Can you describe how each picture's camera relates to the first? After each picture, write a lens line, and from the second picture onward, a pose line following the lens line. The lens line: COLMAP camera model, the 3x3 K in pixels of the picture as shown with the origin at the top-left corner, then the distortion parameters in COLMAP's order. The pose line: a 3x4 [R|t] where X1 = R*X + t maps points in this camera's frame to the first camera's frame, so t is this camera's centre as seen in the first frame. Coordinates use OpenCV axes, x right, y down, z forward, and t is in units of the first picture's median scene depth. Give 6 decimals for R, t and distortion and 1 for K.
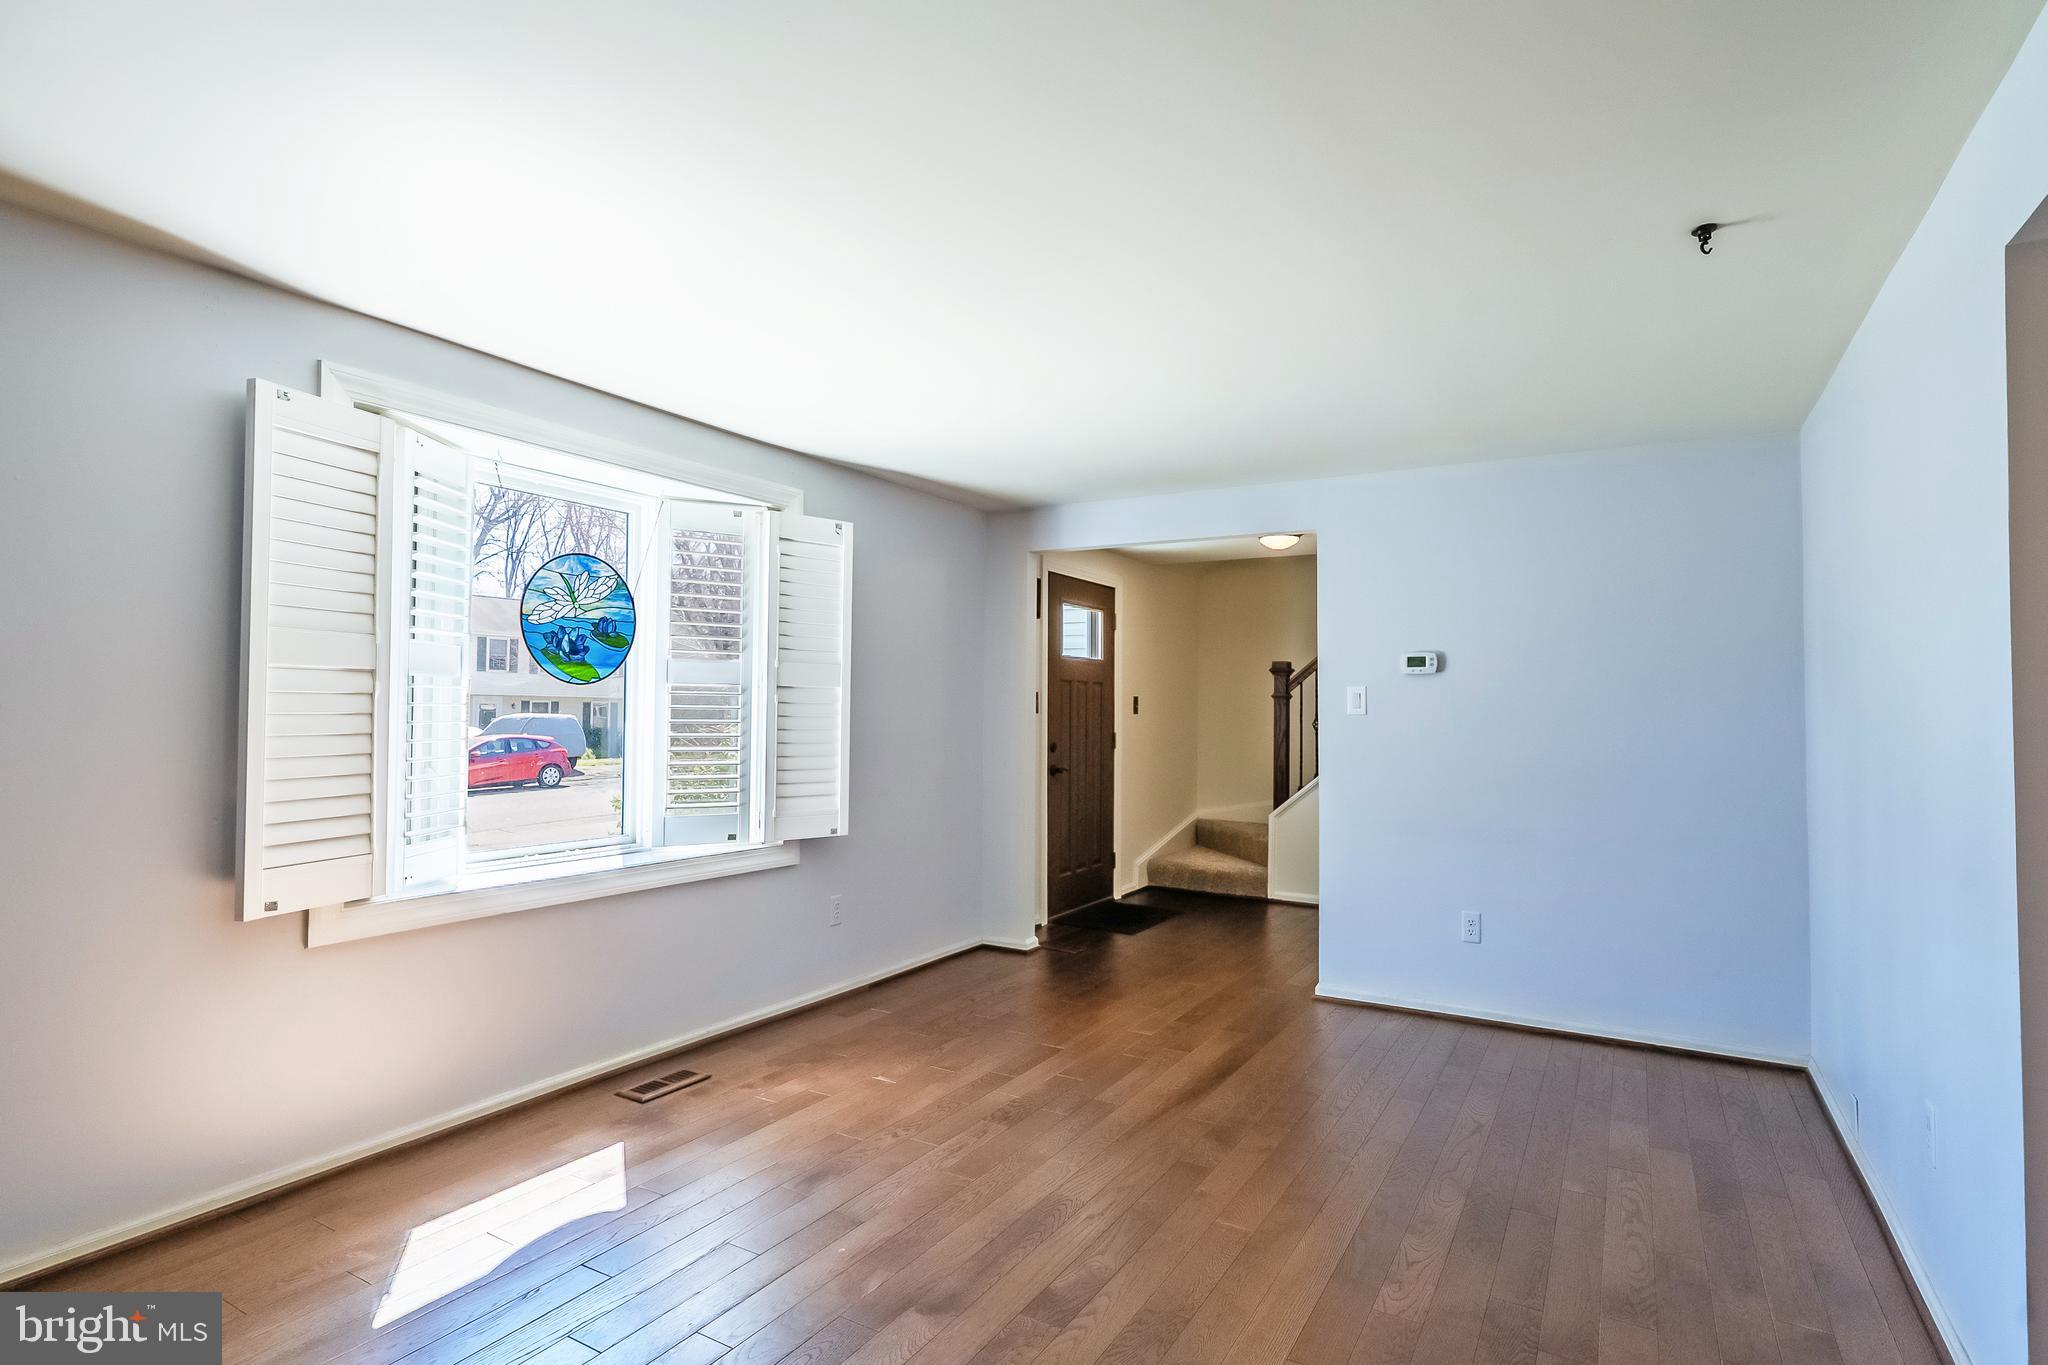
lens RADIAL K [[1048.5, 0, 1024.0], [0, 1048.5, 682.5], [0, 0, 1]] dist [0.000073, -0.000004]
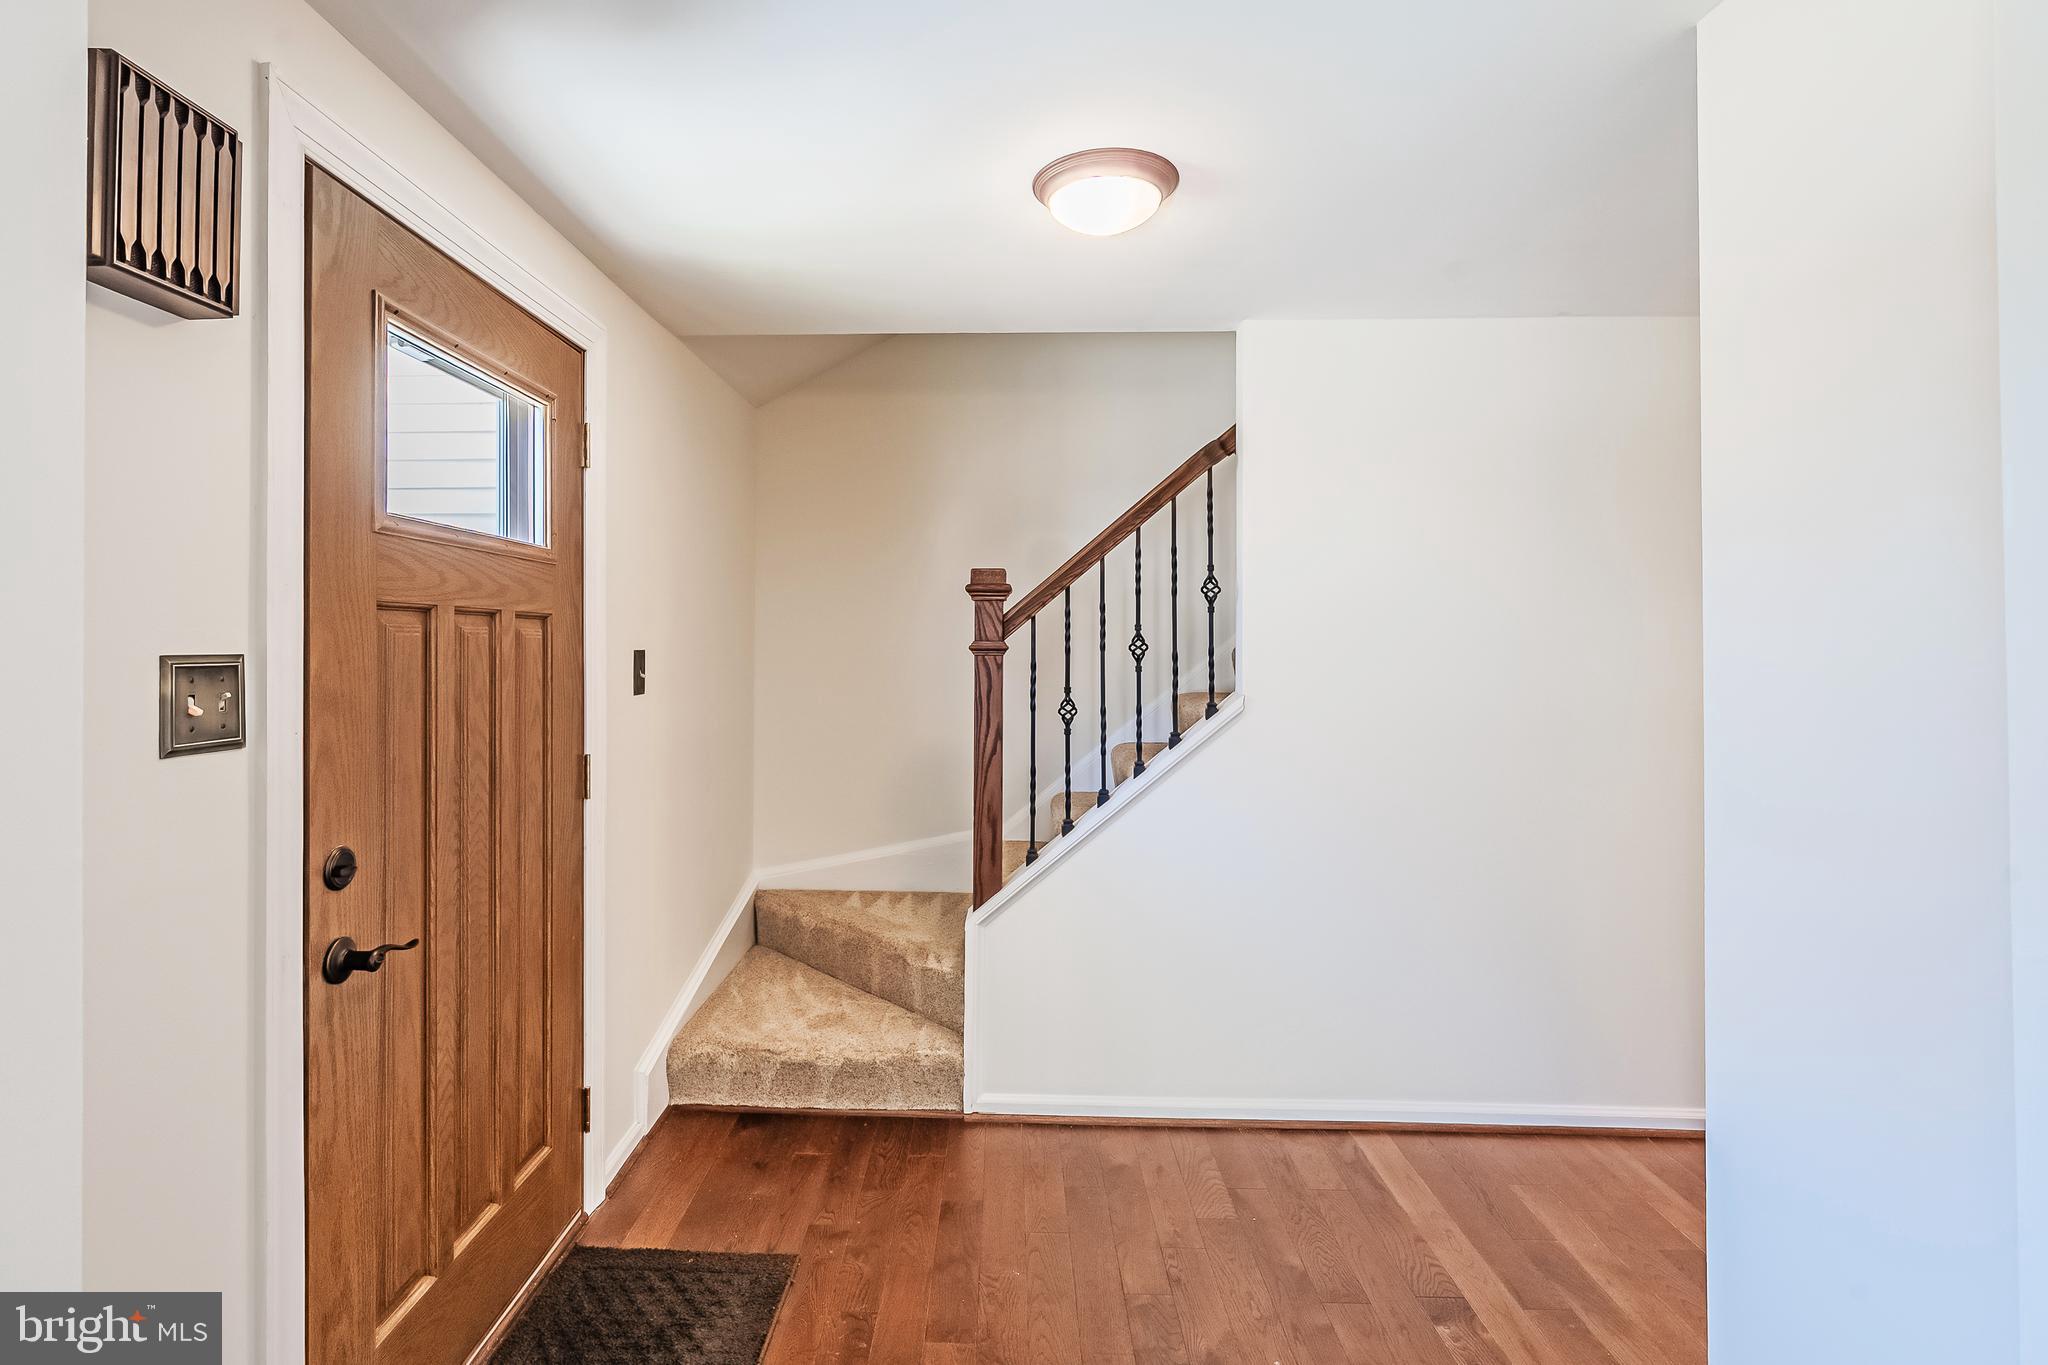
lens RADIAL K [[964.2, 0, 971.7], [0, 964.2, 644.5], [0, 0, 1]] dist [0.000799, 0.000070]
pose [[0.881767, -0.007885, 0.471620, 0.047422], [-0.004560, 0.999671, 0.025239, 0.001417], [-0.471664, -0.024405, 0.881441, 0.646355]]
